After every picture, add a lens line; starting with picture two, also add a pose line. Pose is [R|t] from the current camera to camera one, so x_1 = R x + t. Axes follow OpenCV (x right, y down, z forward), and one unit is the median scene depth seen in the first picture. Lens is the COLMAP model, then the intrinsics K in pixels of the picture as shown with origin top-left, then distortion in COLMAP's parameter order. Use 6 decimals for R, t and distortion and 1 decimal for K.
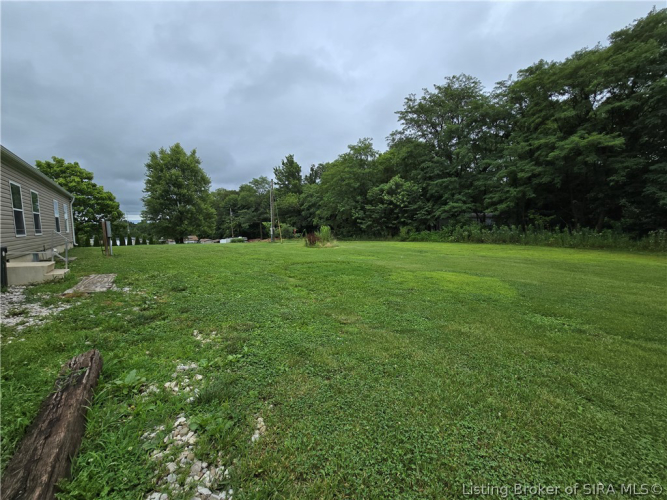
lens RADIAL K [[272.8, 0, 332.9], [0, 272.8, 251.5], [0, 0, 1]] dist [-0.001395, 0.000395]
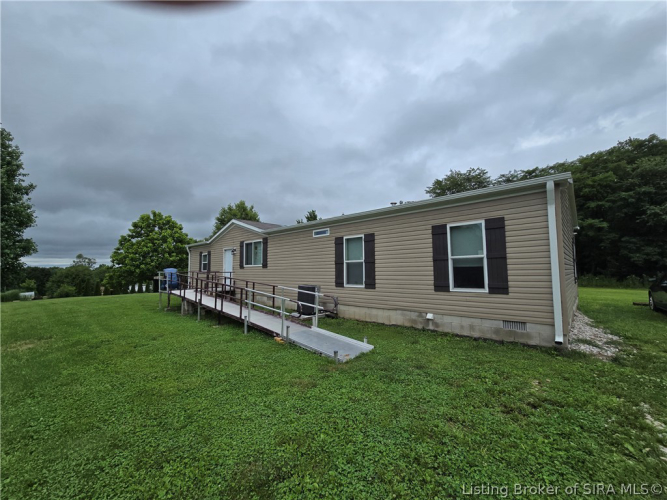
lens RADIAL K [[272.8, 0, 332.9], [0, 272.8, 251.5], [0, 0, 1]] dist [-0.001395, 0.000395]
pose [[0.988508, 0.013208, 0.150589, -0.452869], [0.011946, 0.986235, -0.164919, 0.015691], [-0.150694, 0.164823, 0.974743, -0.199033]]
